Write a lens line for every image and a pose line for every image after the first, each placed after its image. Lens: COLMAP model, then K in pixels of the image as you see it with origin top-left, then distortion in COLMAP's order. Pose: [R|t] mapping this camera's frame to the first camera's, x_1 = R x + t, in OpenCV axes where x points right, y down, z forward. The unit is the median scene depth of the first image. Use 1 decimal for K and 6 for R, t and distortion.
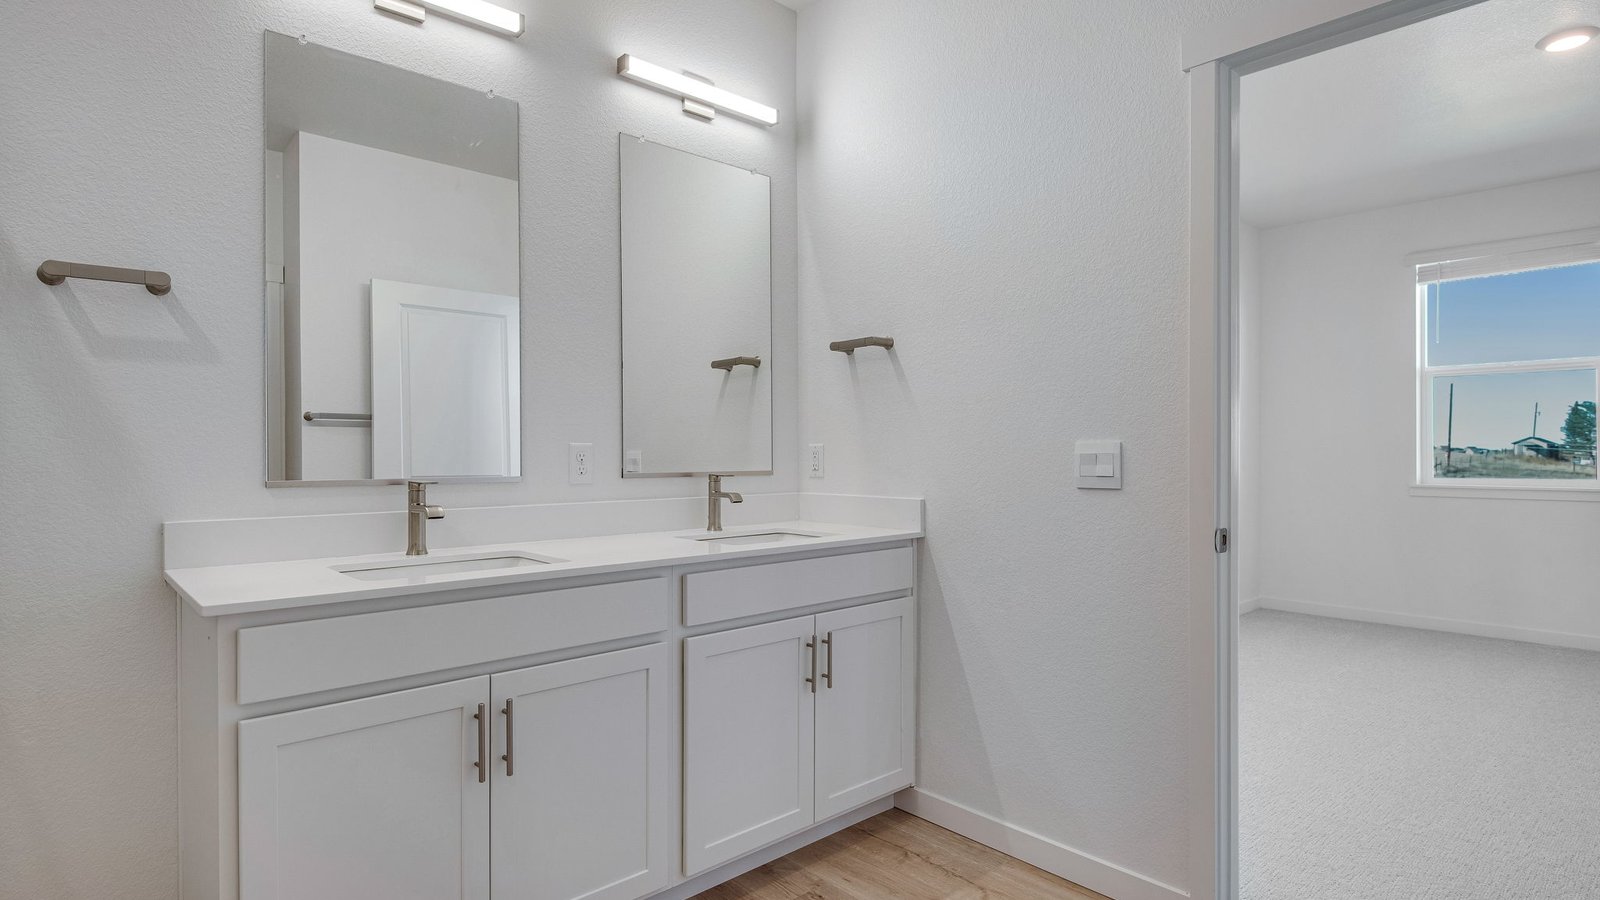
lens RADIAL K [[726.5, 0, 807.4], [0, 726.5, 454.4], [0, 0, 1]] dist [-0.002598, -0.000545]
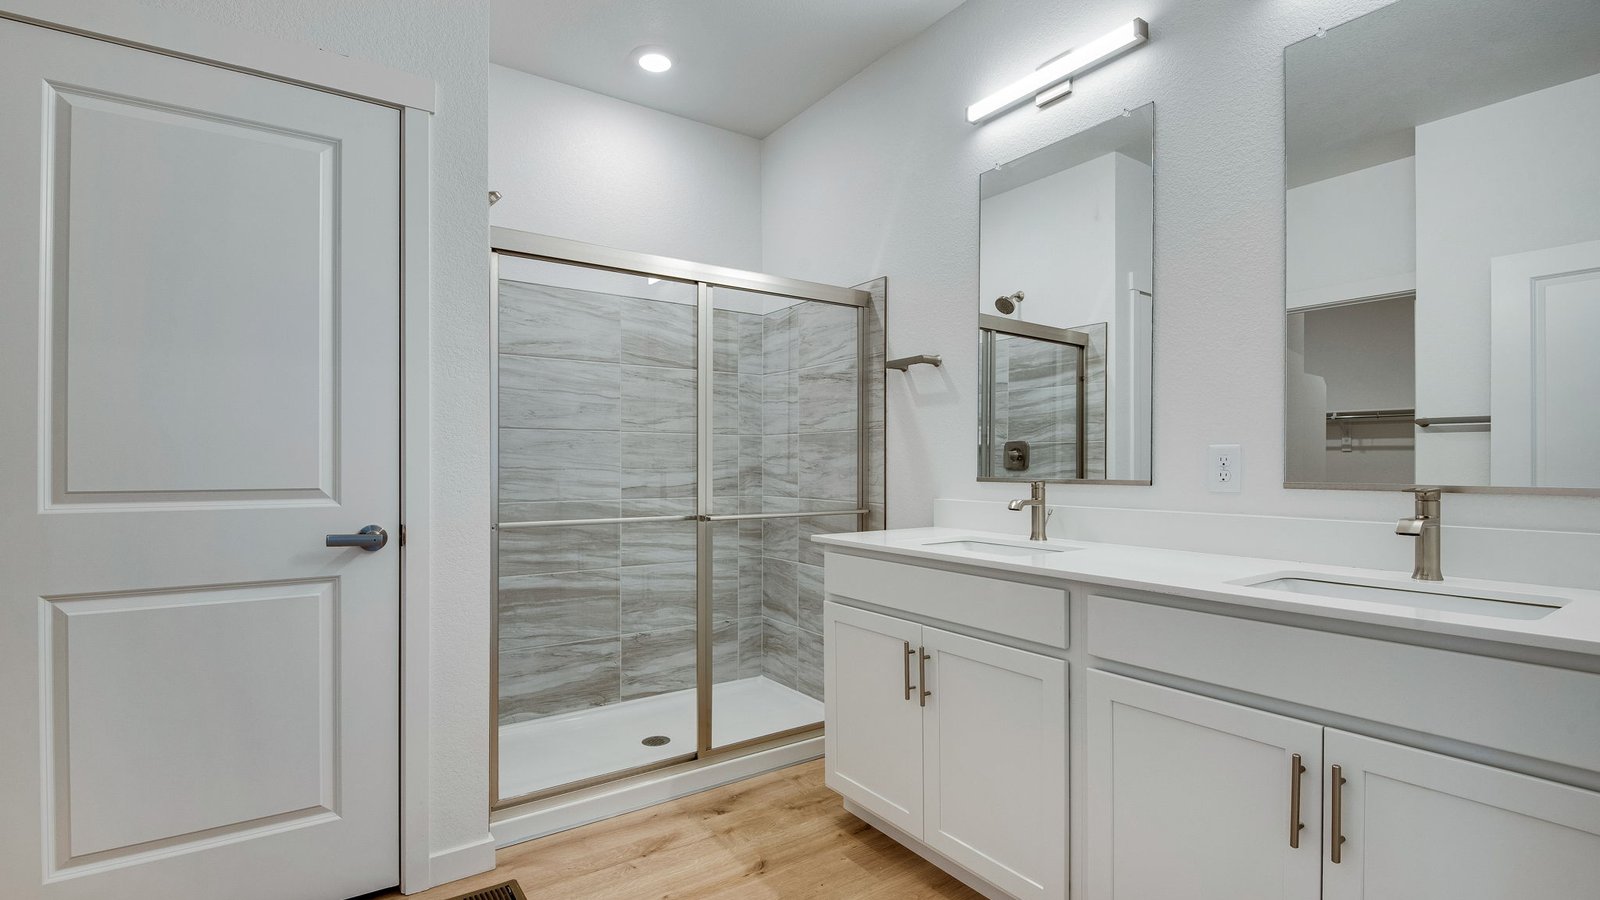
lens RADIAL K [[726.5, 0, 807.4], [0, 726.5, 454.4], [0, 0, 1]] dist [-0.002598, -0.000545]
pose [[-0.091229, -0.001670, -0.995829, 0.803666], [-0.011561, 0.999933, -0.000618, -0.002868], [0.995763, 0.011456, -0.091242, 0.761217]]
